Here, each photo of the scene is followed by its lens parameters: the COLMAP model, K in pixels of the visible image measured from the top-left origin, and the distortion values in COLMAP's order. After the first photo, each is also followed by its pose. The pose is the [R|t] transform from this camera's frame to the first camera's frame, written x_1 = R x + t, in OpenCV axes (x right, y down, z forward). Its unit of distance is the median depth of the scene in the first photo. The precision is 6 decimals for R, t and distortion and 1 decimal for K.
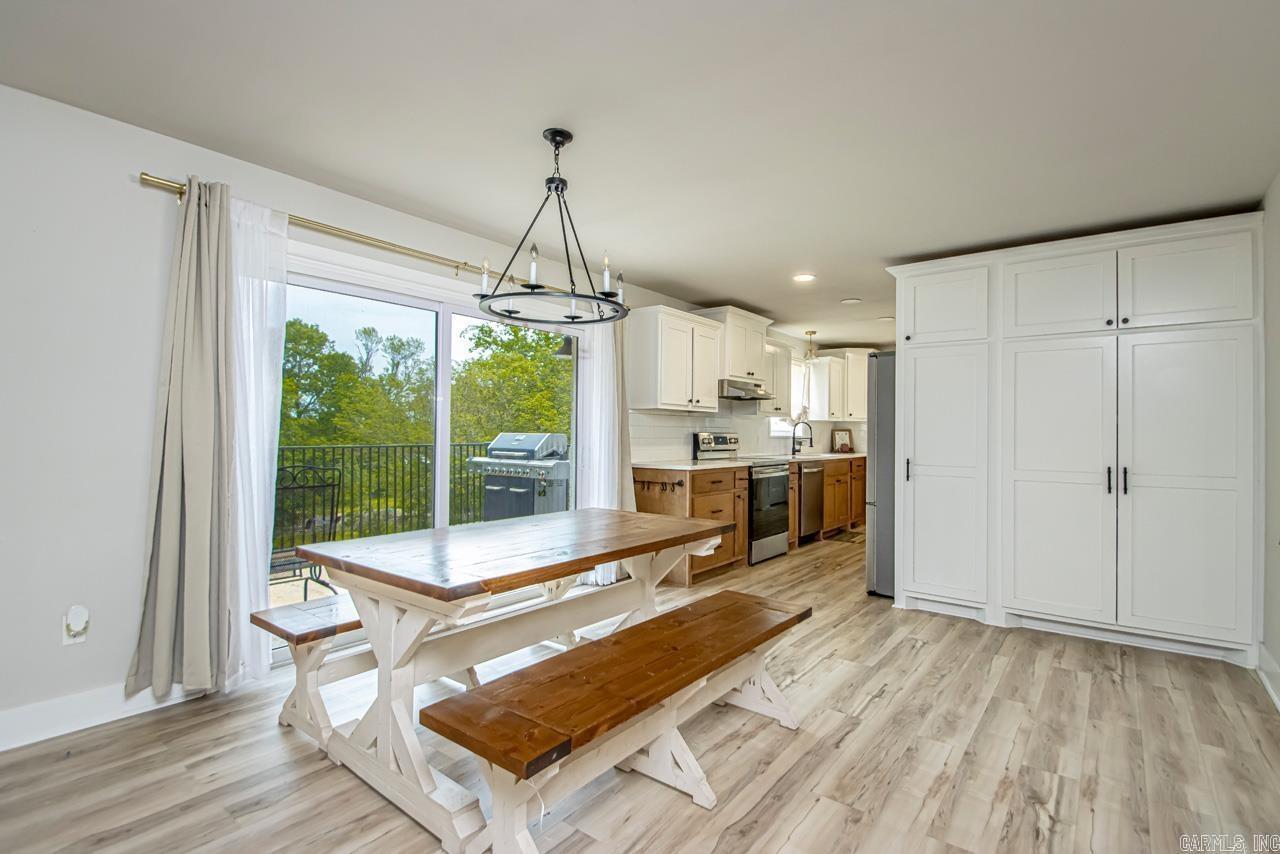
lens RADIAL K [[605.3, 0, 640.0], [0, 605.3, 427.0], [0, 0, 1]] dist [-0.004541, -0.021176]
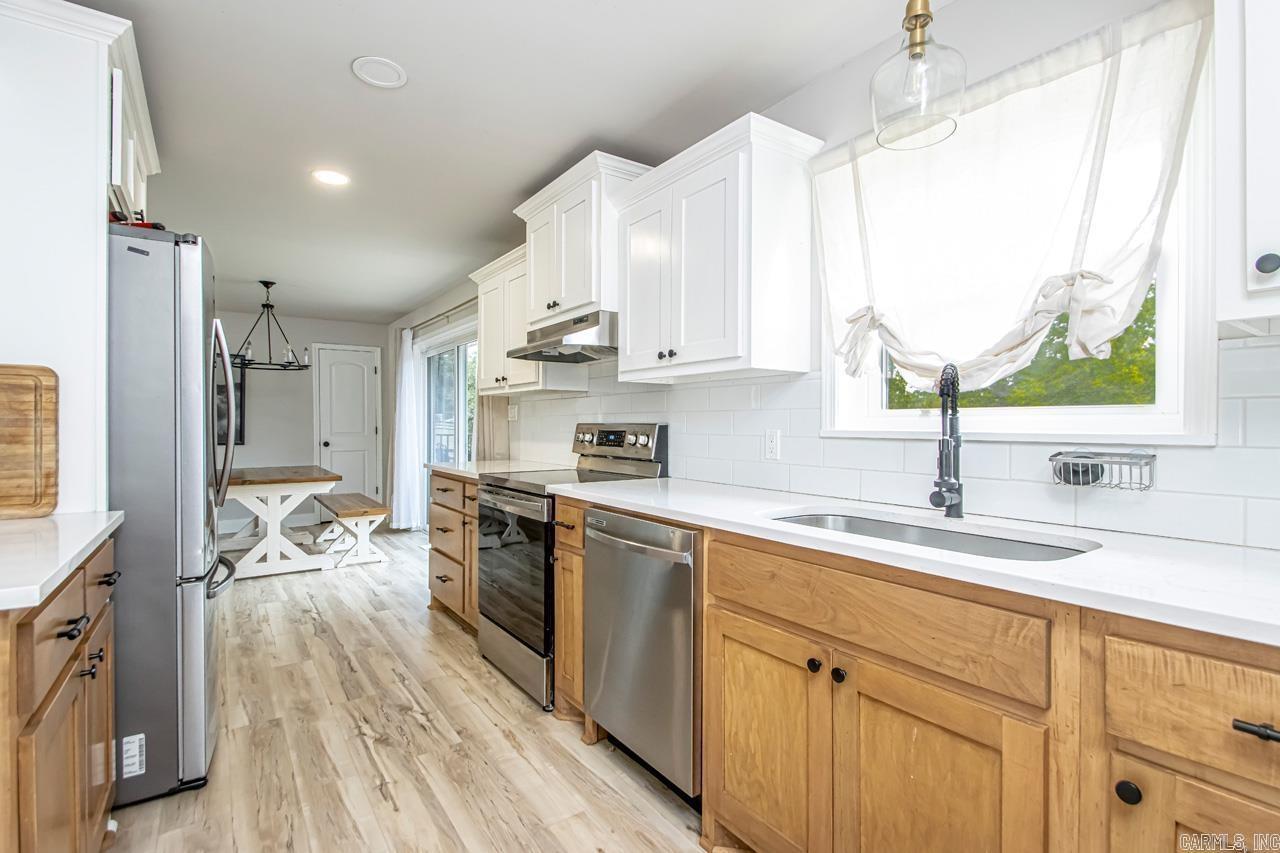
lens RADIAL K [[626.2, 0, 688.1], [0, 626.2, 421.4], [0, 0, 1]] dist [0.001984, -0.021810]
pose [[-0.258953, -0.016335, -0.965752, 0.513964], [0.004399, 0.999827, -0.018091, 0.014579], [0.965880, -0.008933, -0.258836, 0.975400]]
